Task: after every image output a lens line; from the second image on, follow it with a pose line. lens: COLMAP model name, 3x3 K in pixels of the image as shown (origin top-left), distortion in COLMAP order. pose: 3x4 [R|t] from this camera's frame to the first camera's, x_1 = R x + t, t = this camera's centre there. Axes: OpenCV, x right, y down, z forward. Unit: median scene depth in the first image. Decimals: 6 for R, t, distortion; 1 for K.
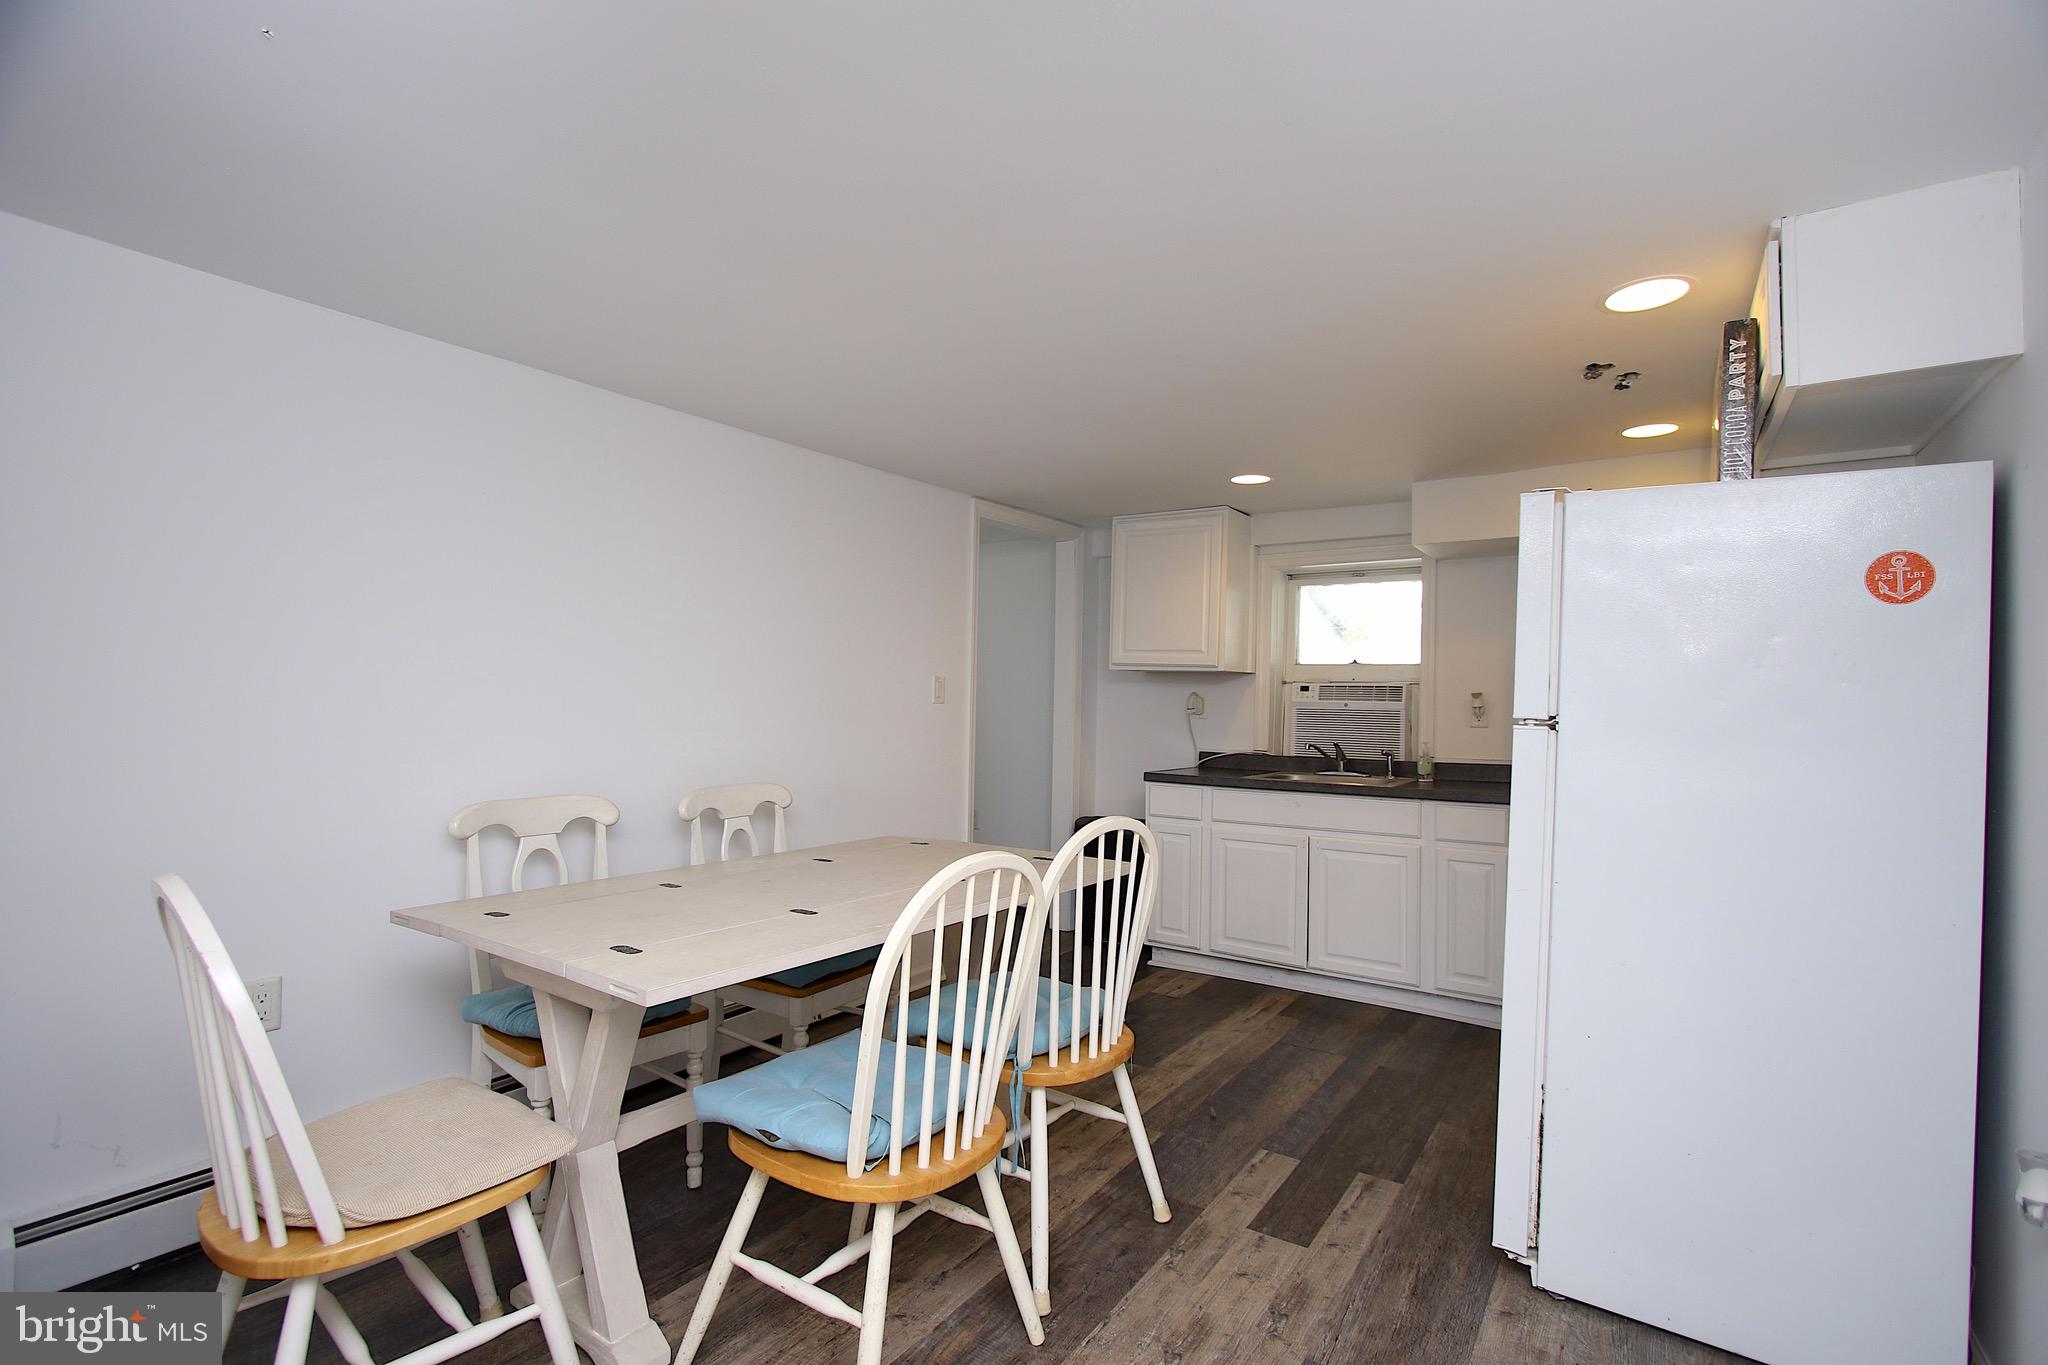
lens RADIAL K [[944.6, 0, 1032.3], [0, 944.6, 690.2], [0, 0, 1]] dist [-0.012603, 0.000093]
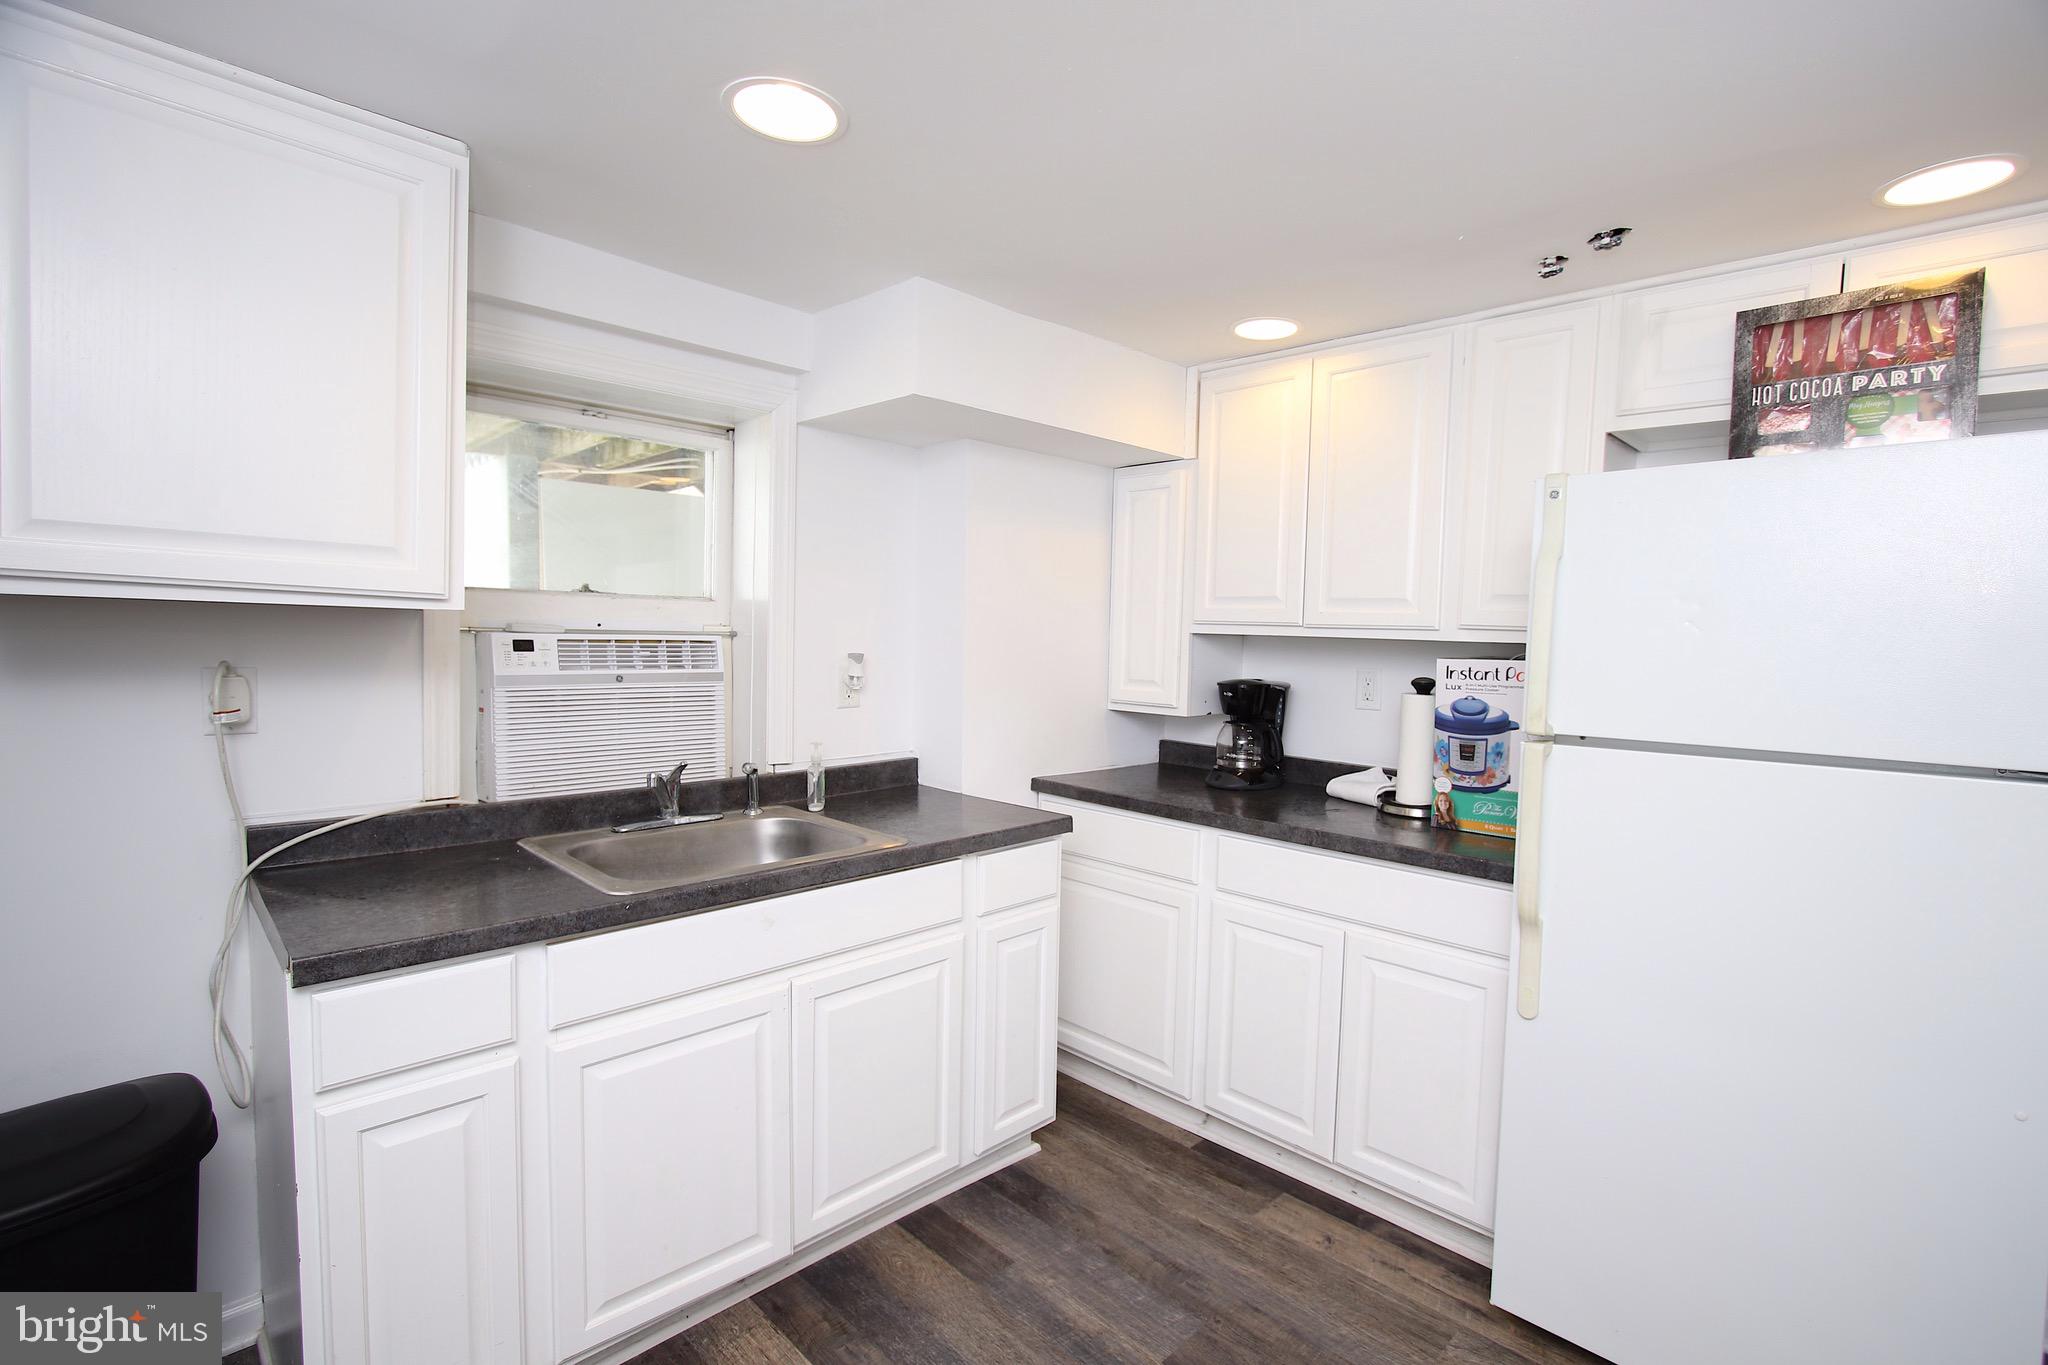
lens RADIAL K [[921.0, 0, 1030.8], [0, 921.0, 685.4], [0, 0, 1]] dist [-0.014865, 0.001343]
pose [[0.177242, -0.069230, 0.981729, -0.100345], [-0.026563, 0.996823, 0.075090, -0.022204], [-0.983809, -0.039387, 0.174840, 0.687337]]
